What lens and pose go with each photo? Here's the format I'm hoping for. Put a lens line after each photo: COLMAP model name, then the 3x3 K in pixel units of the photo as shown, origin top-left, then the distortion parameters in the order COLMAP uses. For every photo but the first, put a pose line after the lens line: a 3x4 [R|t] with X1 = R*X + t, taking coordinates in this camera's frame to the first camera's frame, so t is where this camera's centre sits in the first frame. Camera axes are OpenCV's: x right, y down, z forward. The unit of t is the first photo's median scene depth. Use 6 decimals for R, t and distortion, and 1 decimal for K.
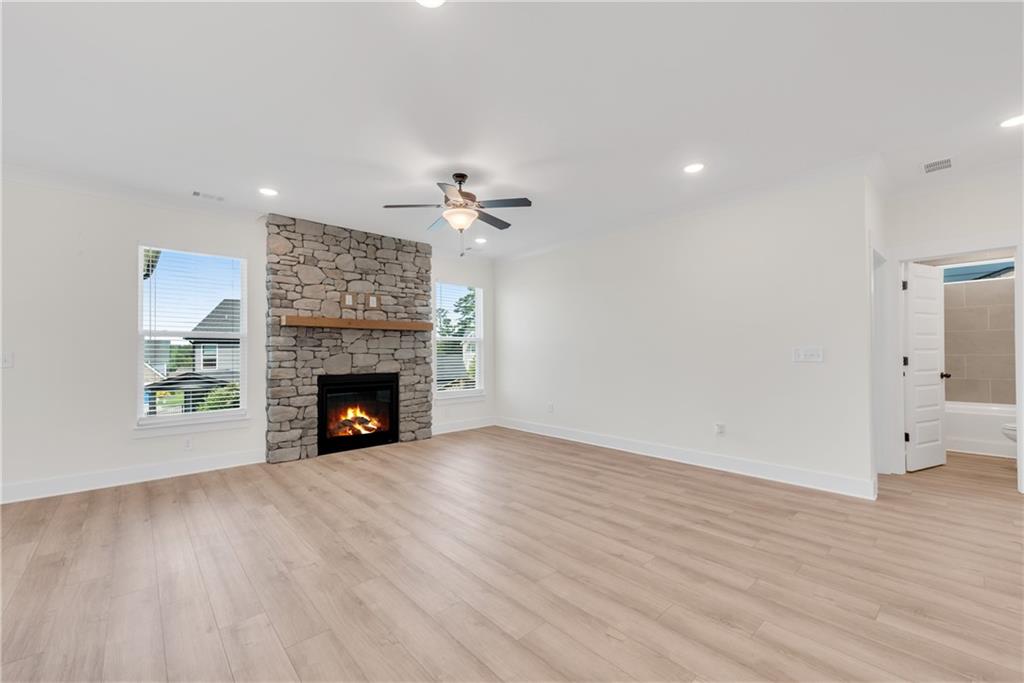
lens RADIAL K [[415.9, 0, 511.3], [0, 415.9, 349.0], [0, 0, 1]] dist [0.015948, -0.000264]
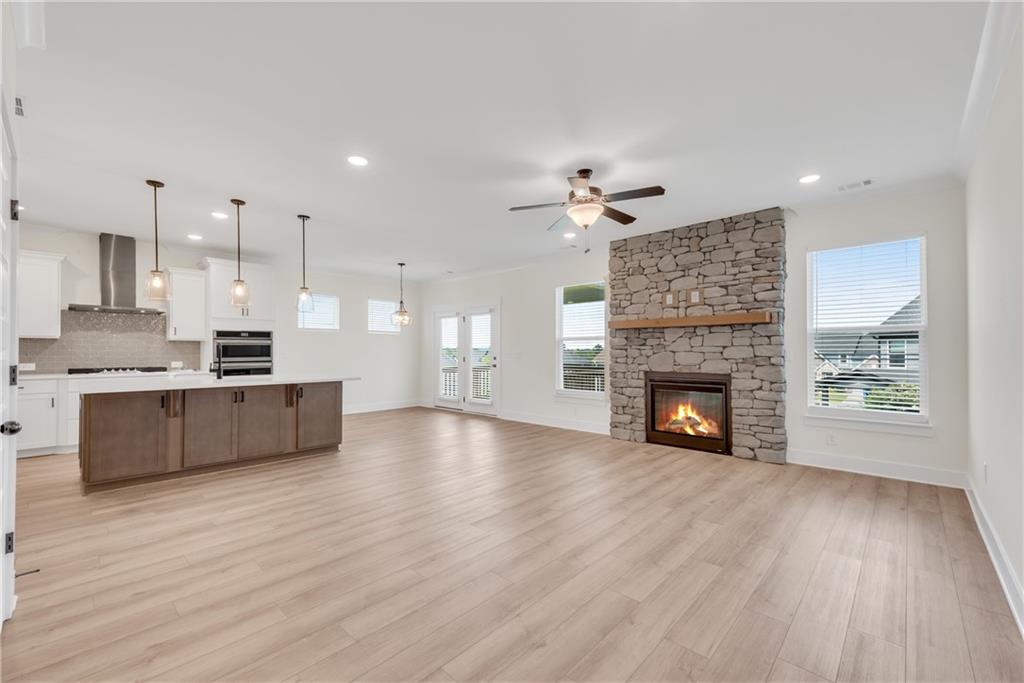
lens RADIAL K [[415.9, 0, 510.3], [0, 415.9, 348.5], [0, 0, 1]] dist [0.015948, -0.000264]
pose [[0.088895, -0.001618, -0.996040, 0.583953], [0.012265, 0.999925, -0.000530, -0.001301], [0.995966, -0.012170, 0.088908, 0.509384]]
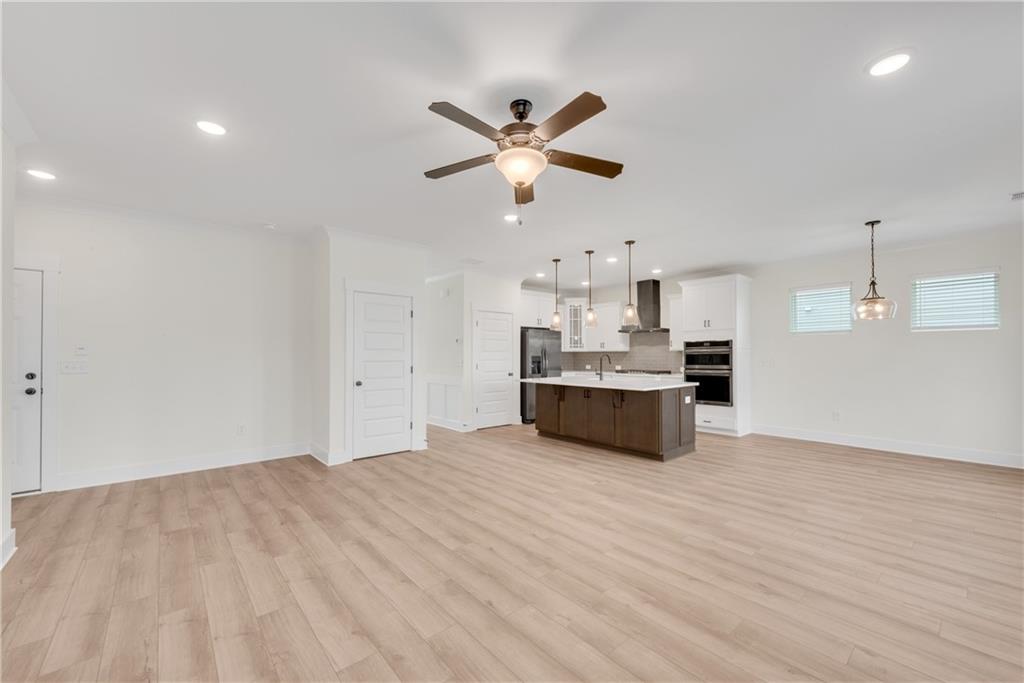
lens RADIAL K [[415.9, 0, 509.7], [0, 415.9, 346.7], [0, 0, 1]] dist [0.015948, -0.000264]
pose [[-0.999603, 0.006993, 0.027300, -0.083359], [0.006044, 0.999380, -0.034696, -0.002201], [-0.027526, -0.034517, -0.999025, 1.160292]]
